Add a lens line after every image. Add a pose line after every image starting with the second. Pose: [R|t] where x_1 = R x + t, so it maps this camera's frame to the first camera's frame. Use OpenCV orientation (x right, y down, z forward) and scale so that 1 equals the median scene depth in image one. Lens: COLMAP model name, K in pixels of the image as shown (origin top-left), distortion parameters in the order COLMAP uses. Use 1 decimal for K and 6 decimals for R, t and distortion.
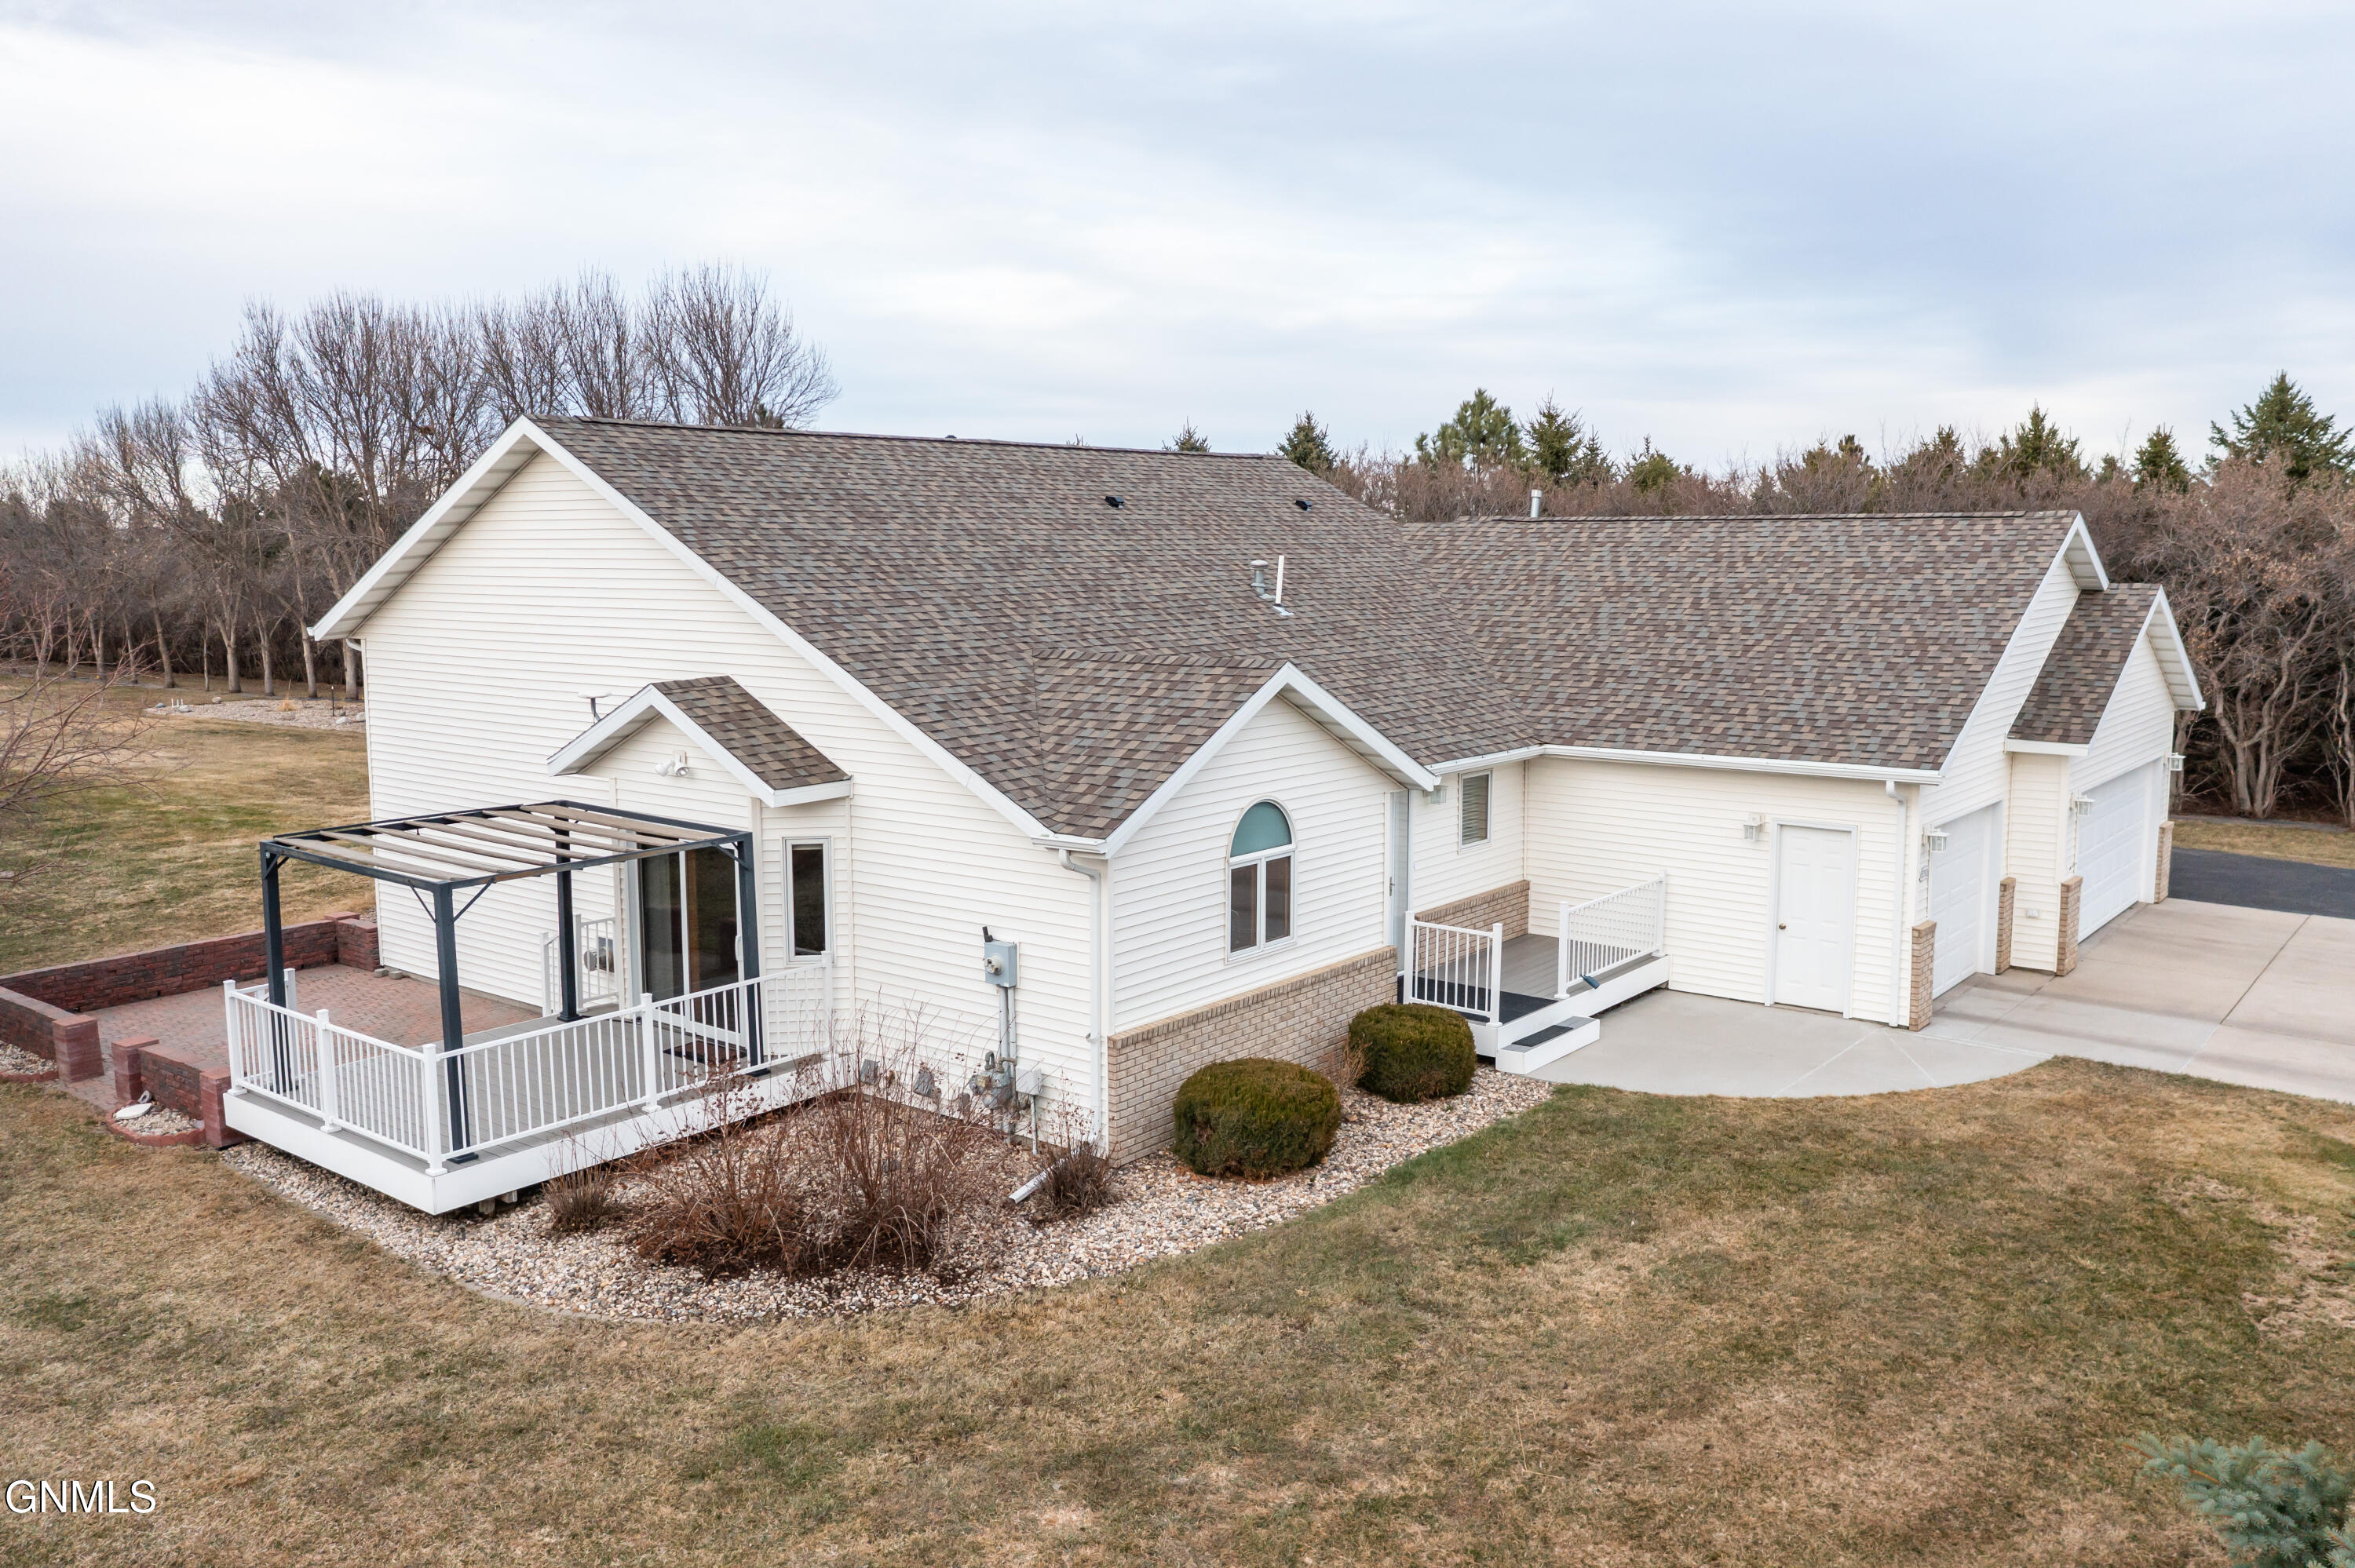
lens RADIAL K [[1861.0, 0, 1196.6], [0, 1861.0, 798.7], [0, 0, 1]] dist [-0.017808, 0.007990]
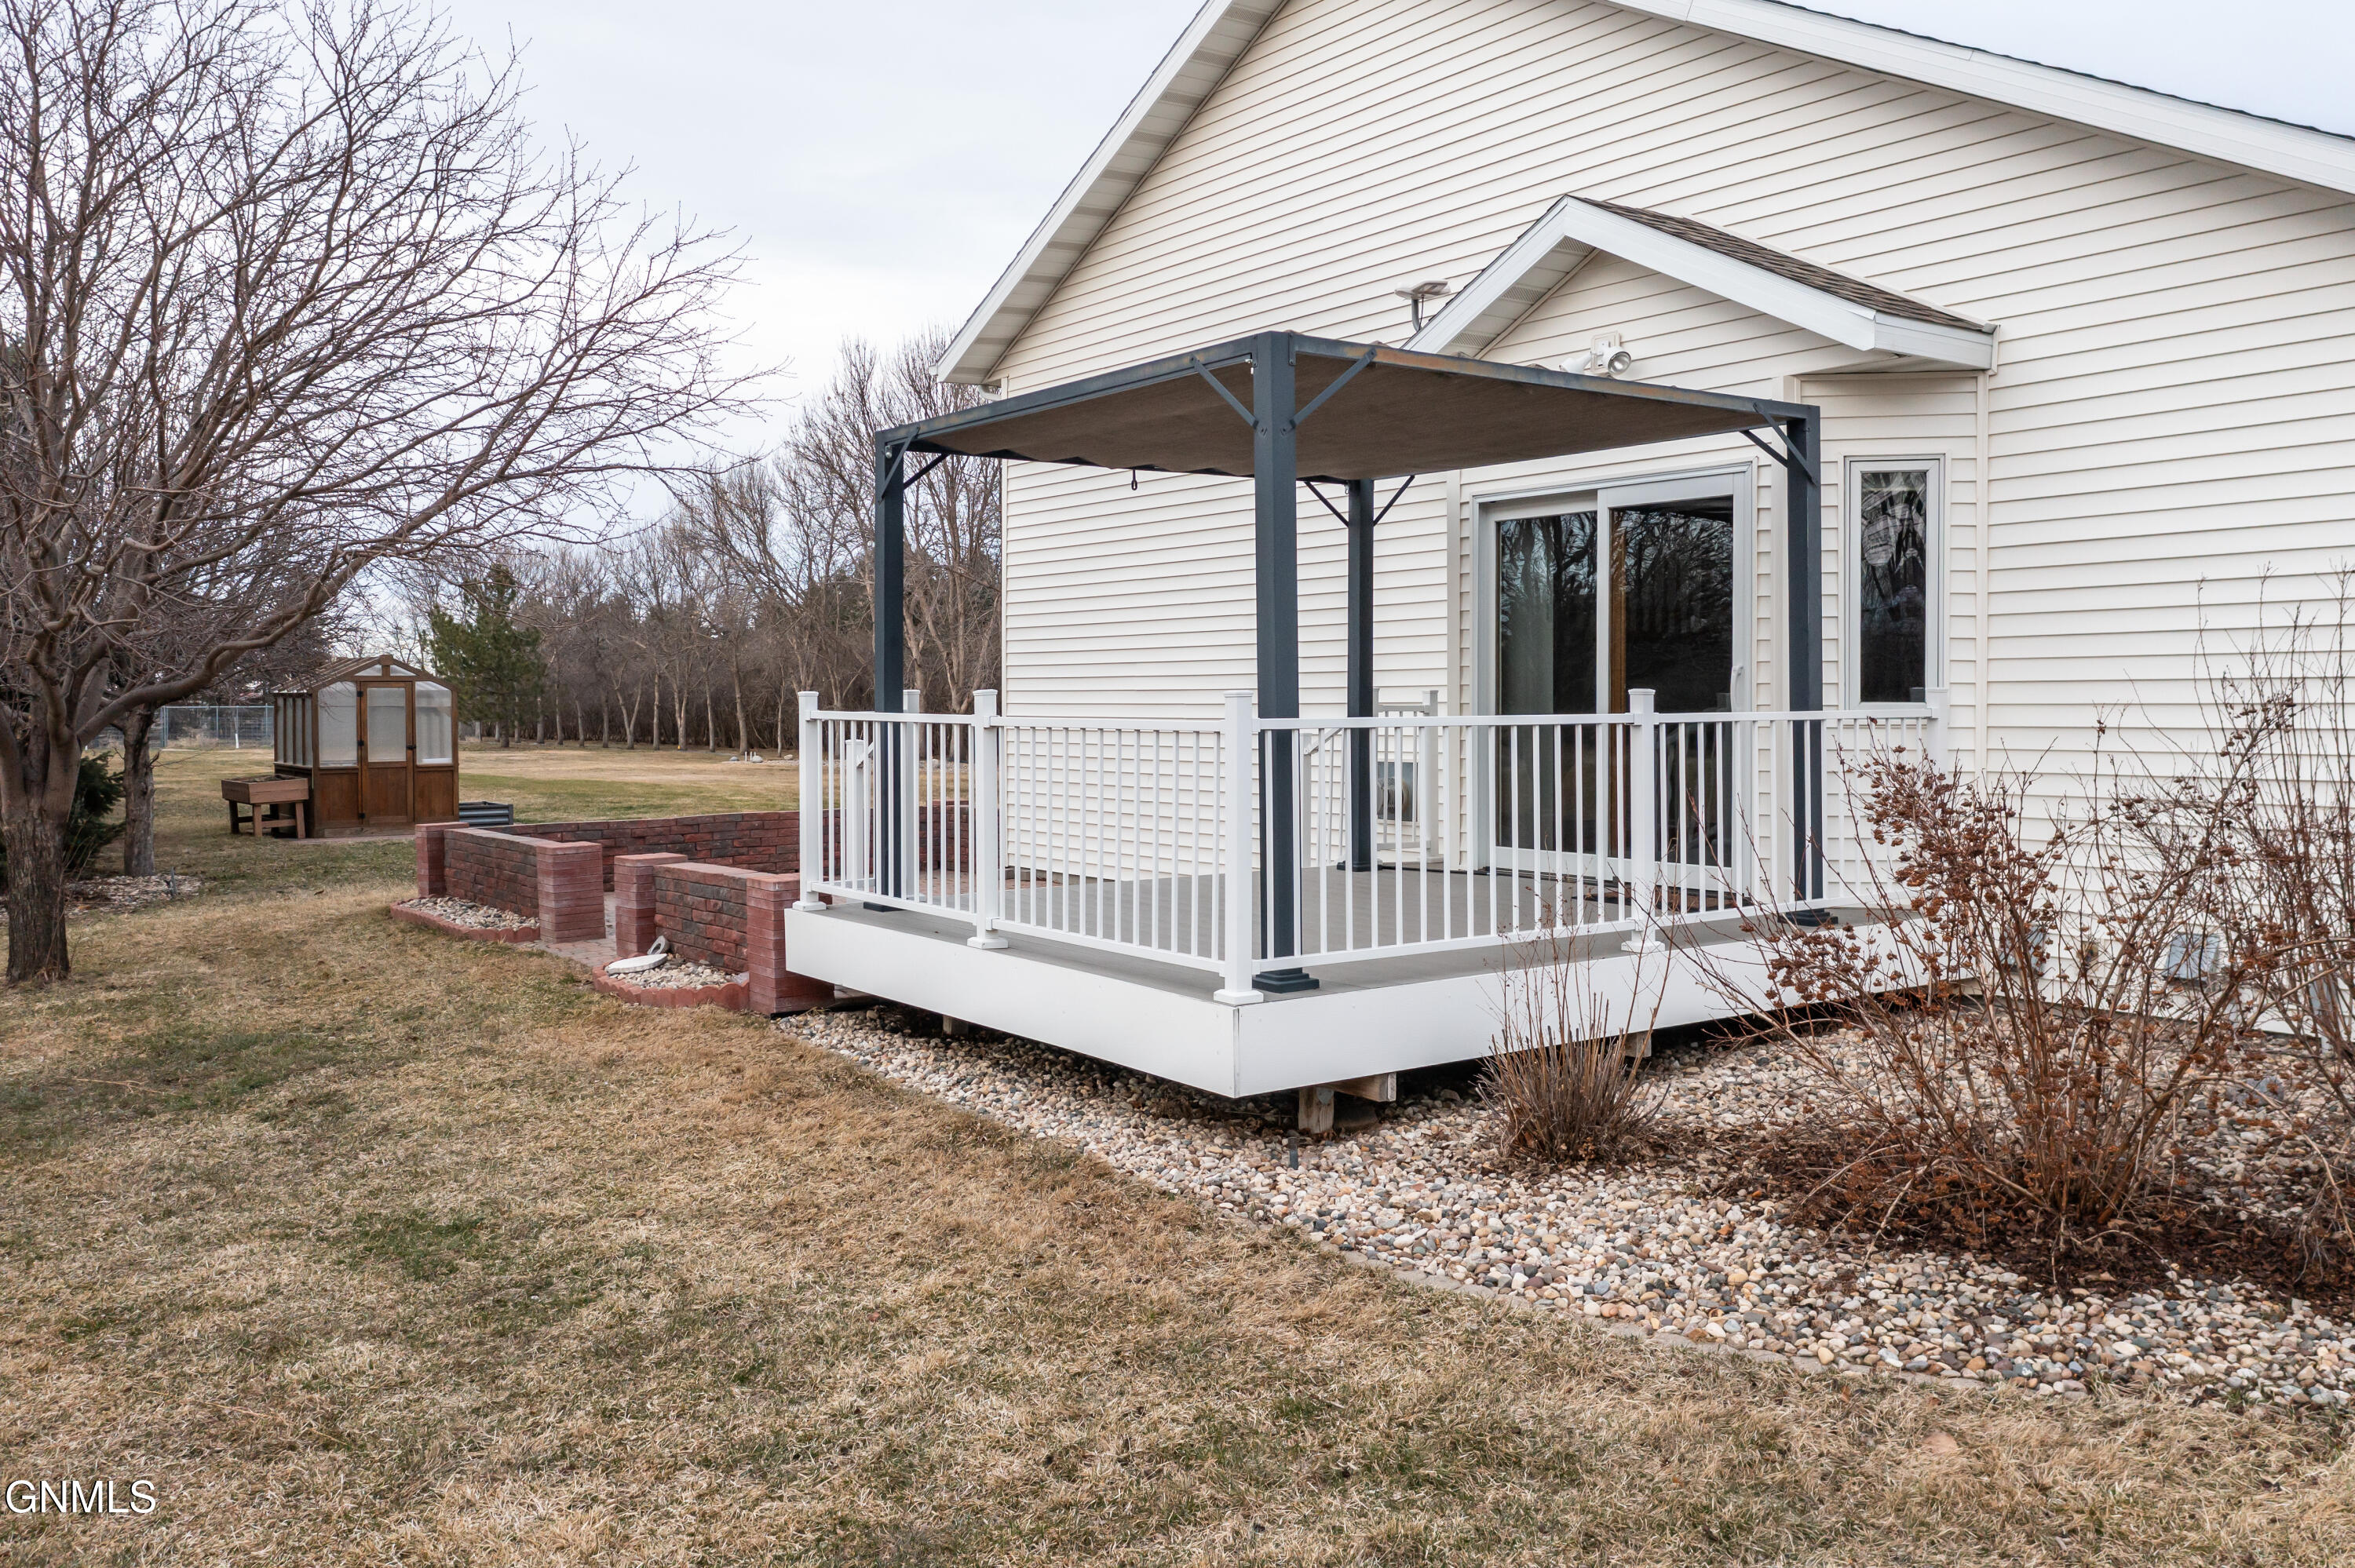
lens RADIAL K [[1861.0, 0, 1170.9], [0, 1861.0, 759.7], [0, 0, 1]] dist [-0.017808, 0.007990]
pose [[0.960904, 0.004164, -0.276851, -0.319797], [-0.037704, 0.992541, -0.115937, 0.204649], [0.274303, 0.121843, 0.953893, 0.607994]]
